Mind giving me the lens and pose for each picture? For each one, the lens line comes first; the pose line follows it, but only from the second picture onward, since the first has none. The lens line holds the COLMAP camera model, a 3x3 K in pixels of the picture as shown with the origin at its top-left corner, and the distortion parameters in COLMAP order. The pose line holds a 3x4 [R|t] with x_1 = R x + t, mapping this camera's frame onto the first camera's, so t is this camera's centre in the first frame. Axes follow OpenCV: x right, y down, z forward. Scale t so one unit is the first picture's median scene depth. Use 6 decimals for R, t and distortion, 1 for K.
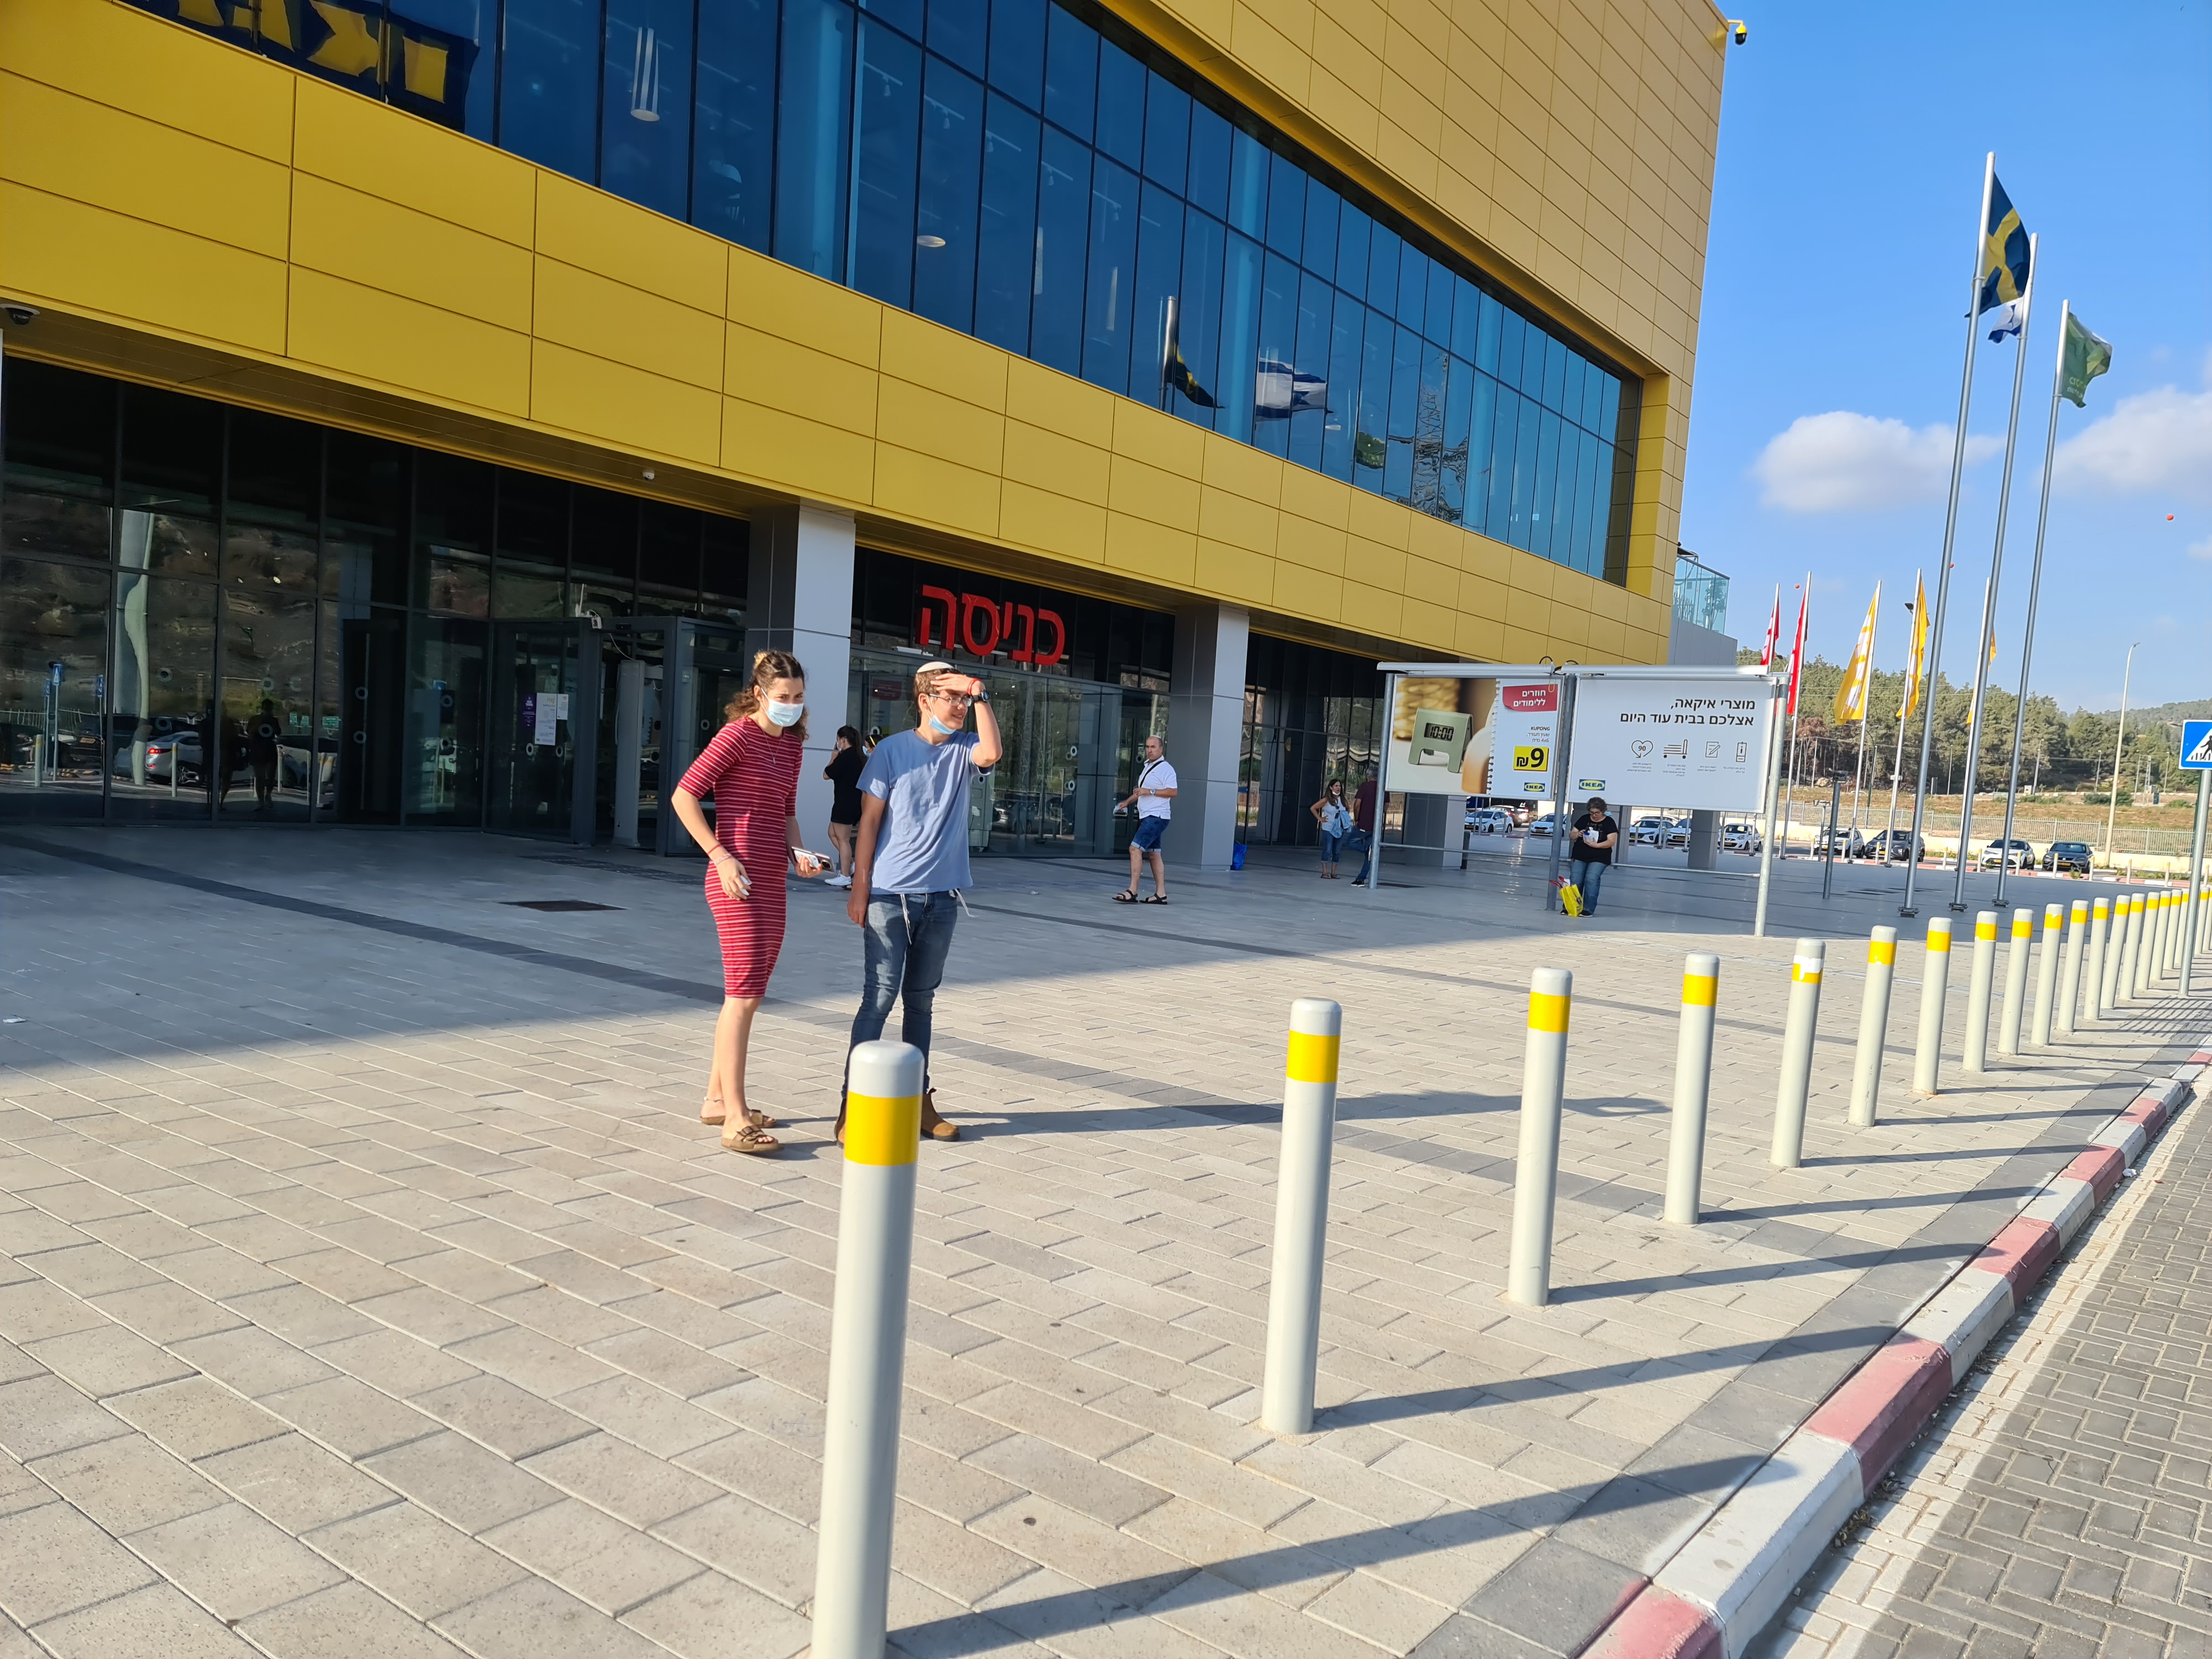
lens RADIAL K [[1592.1, 0, 1150.5], [0, 1592.1, 842.7], [0, 0, 1]] dist [0.123142, -0.106821]
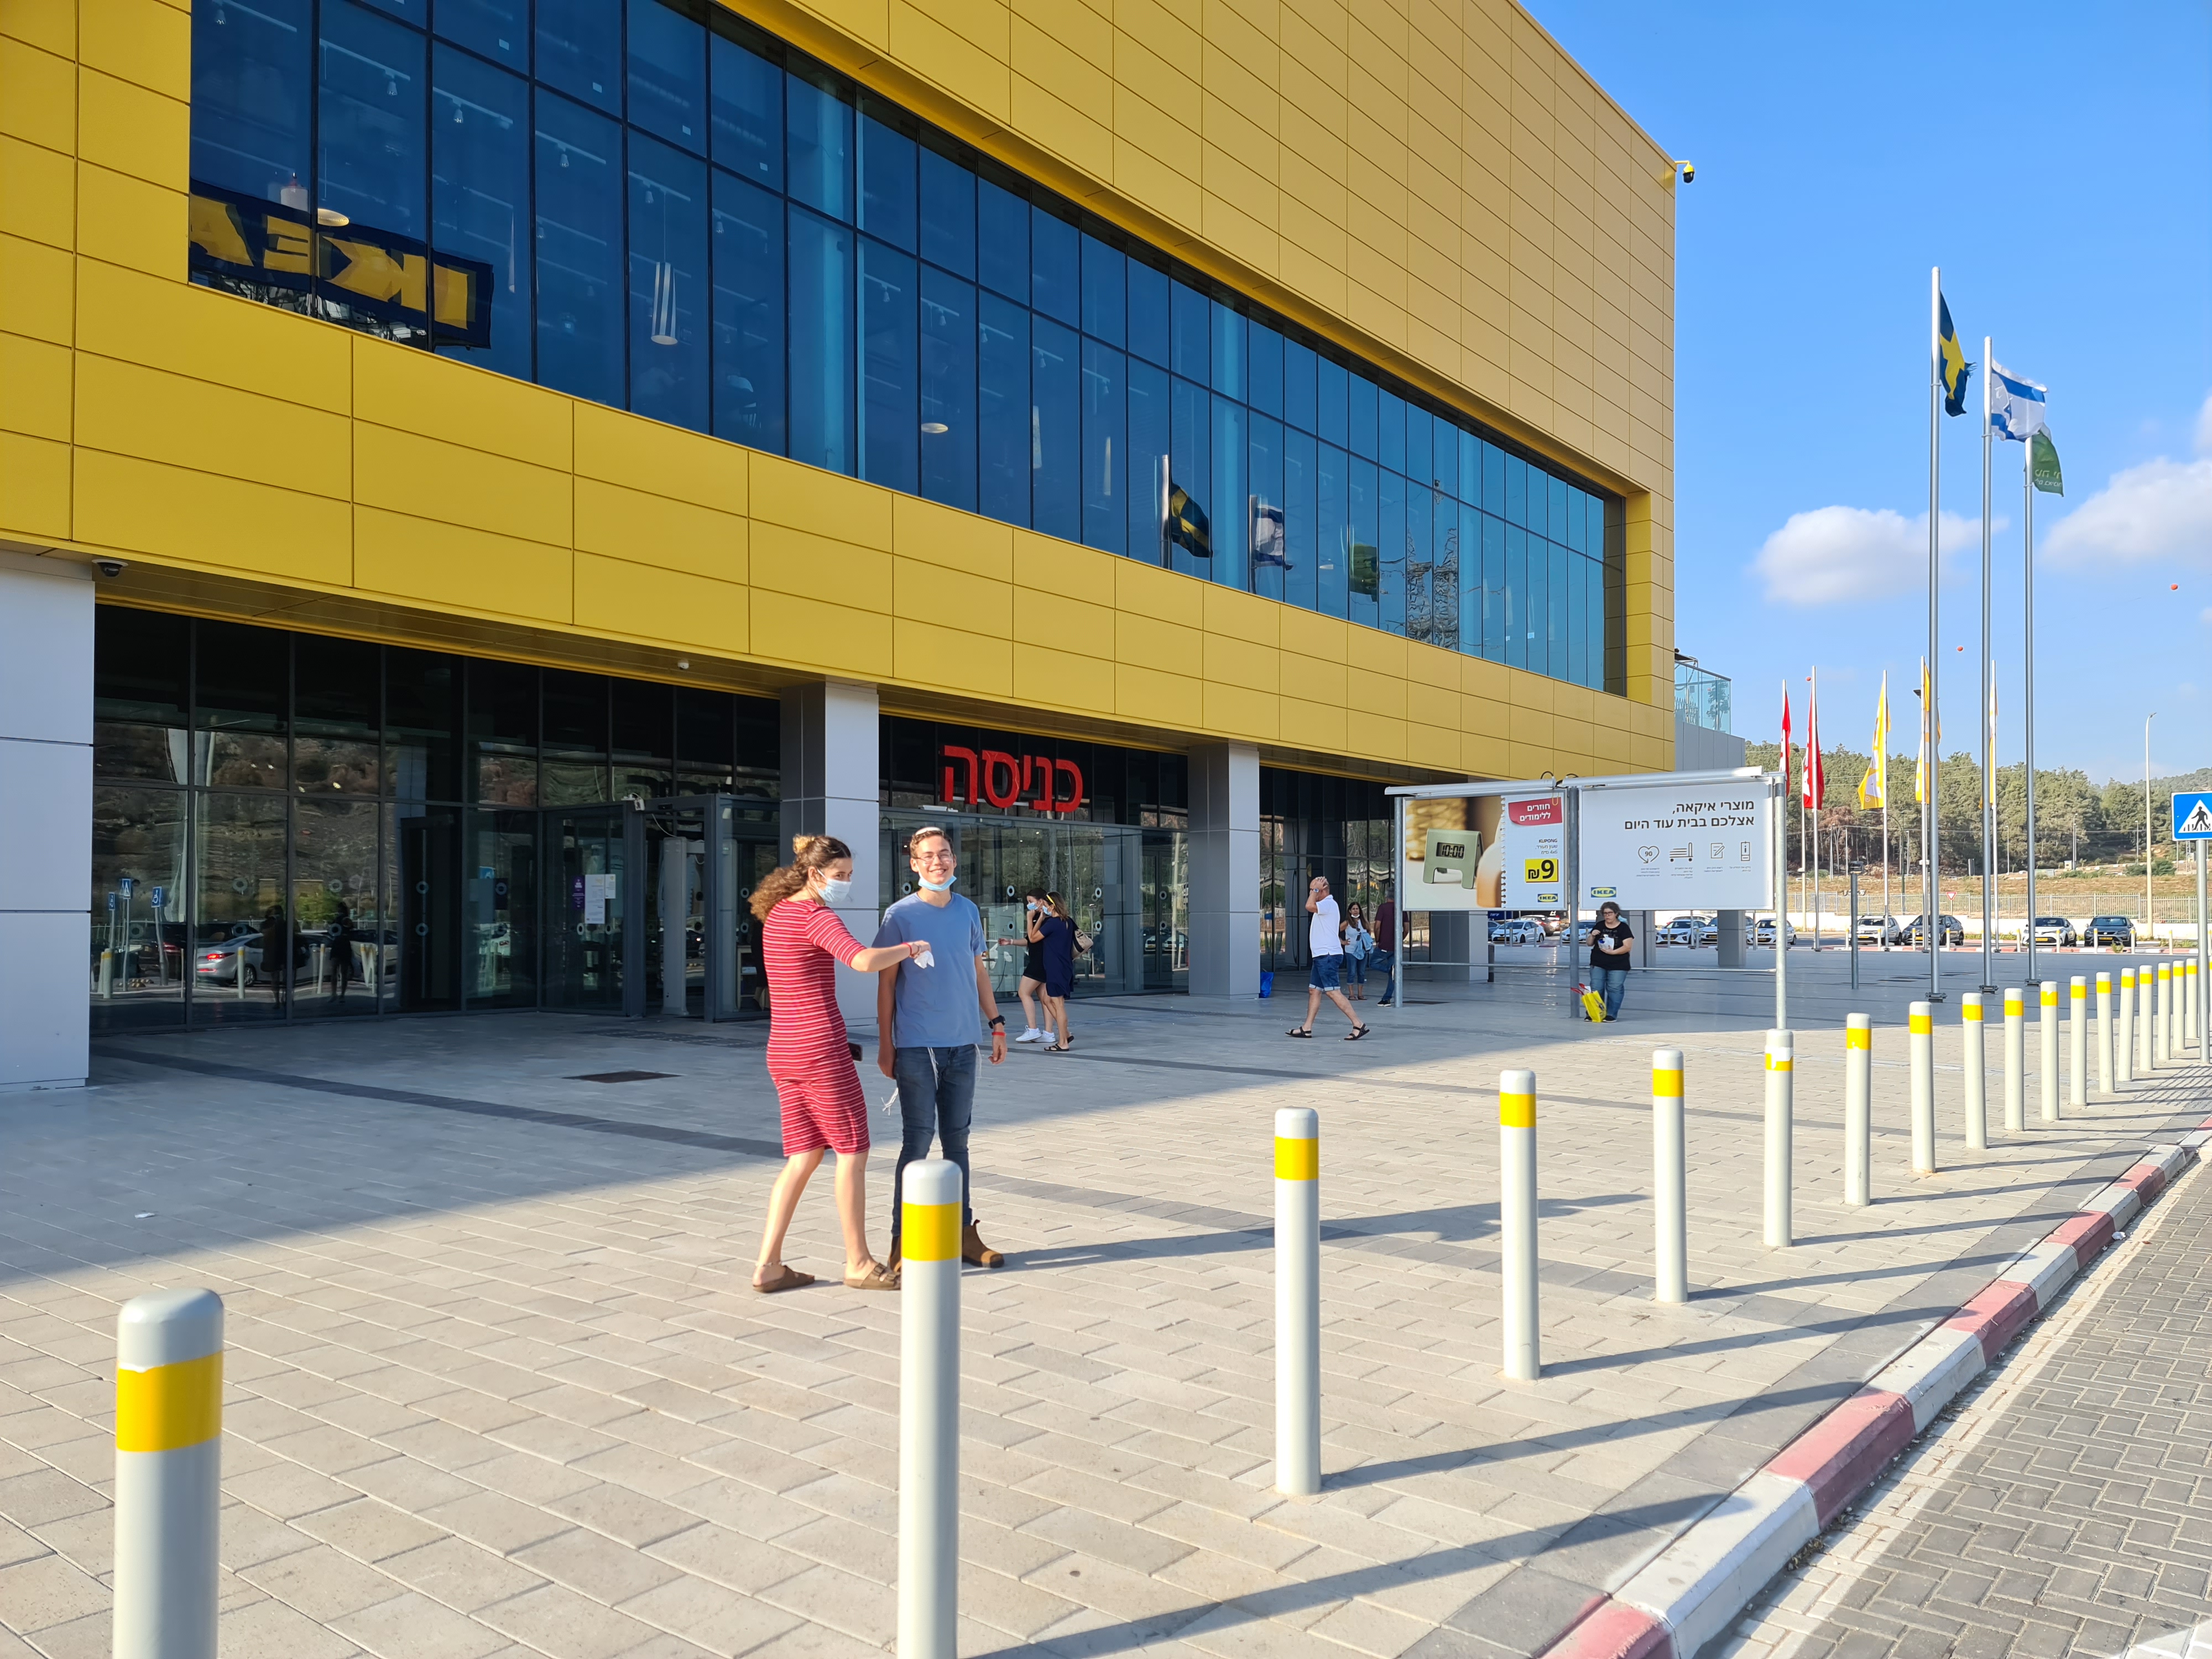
lens RADIAL K [[1586.7, 0, 1134.9], [0, 1586.7, 857.6], [0, 0, 1]] dist [0.125983, -0.090449]
pose [[0.997218, -0.069464, -0.027022, 0.006049], [0.067262, 0.994889, -0.075308, -0.001026], [0.032115, 0.073281, 0.996794, -0.034173]]
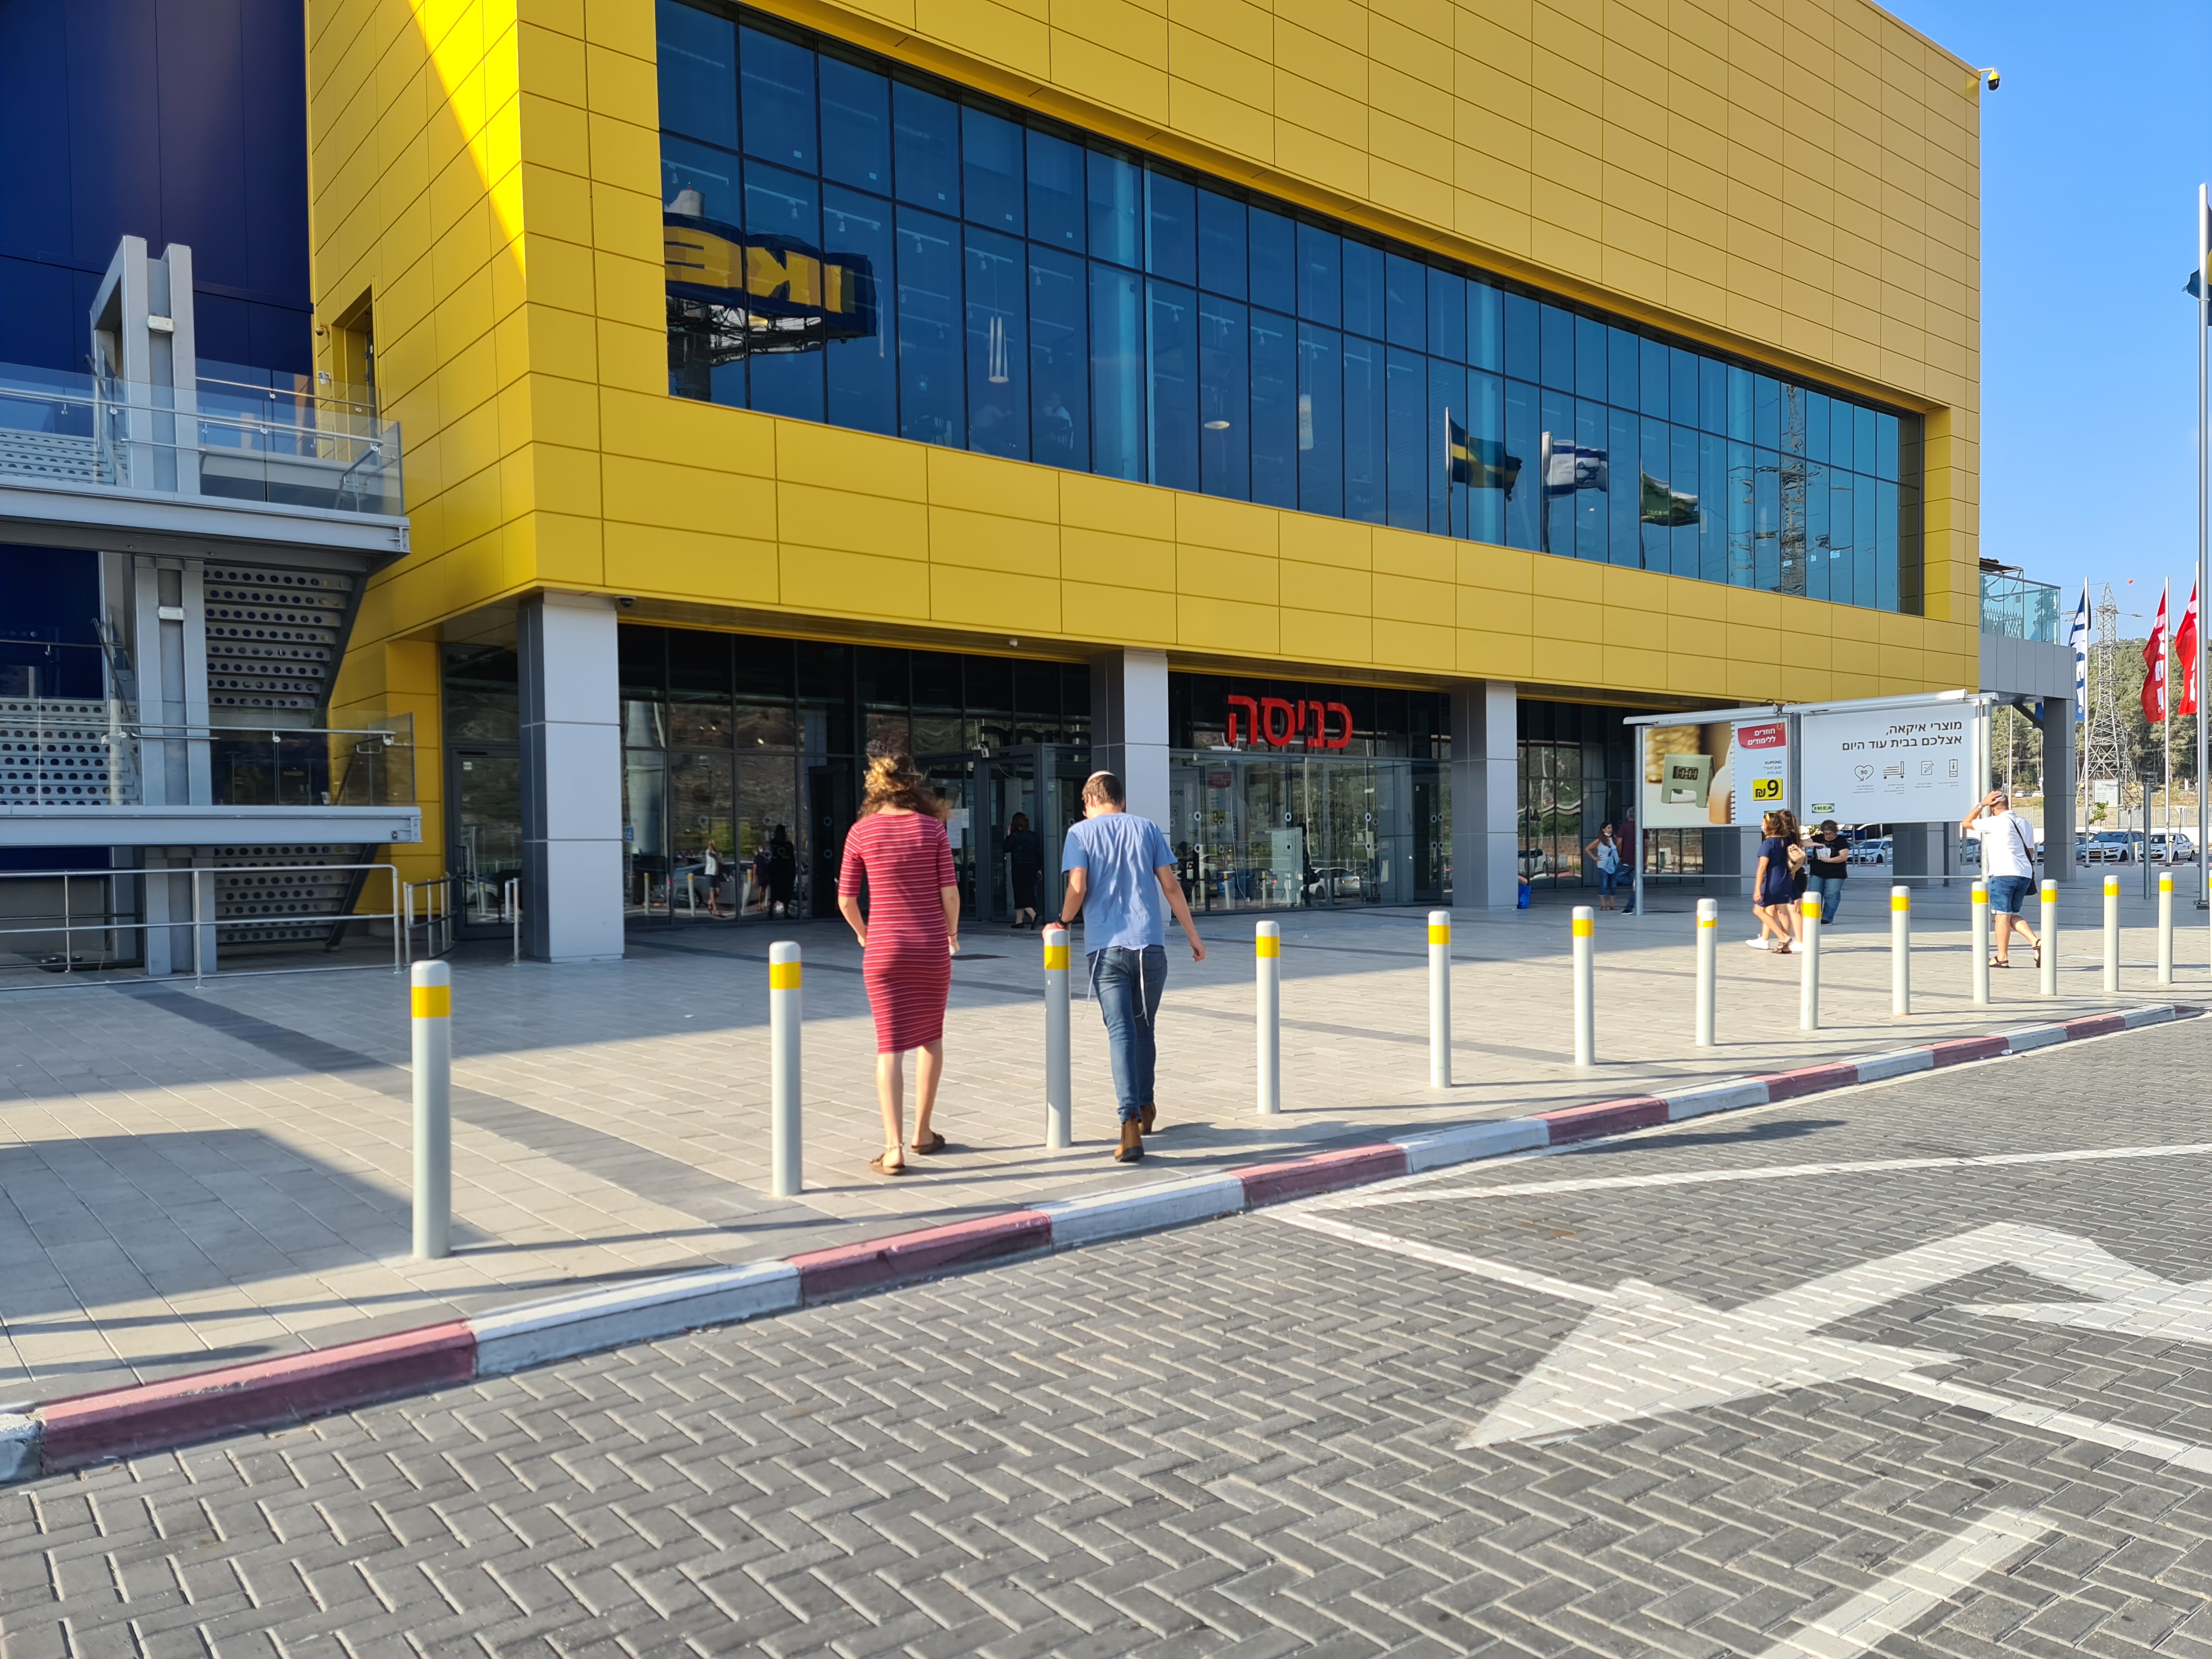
lens RADIAL K [[1586.7, 0, 1134.9], [0, 1586.7, 857.6], [0, 0, 1]] dist [0.125983, -0.090449]
pose [[0.966418, -0.078944, -0.244550, 0.088291], [0.069665, 0.996492, -0.046376, 0.018925], [0.247353, 0.027782, 0.968527, -0.233157]]
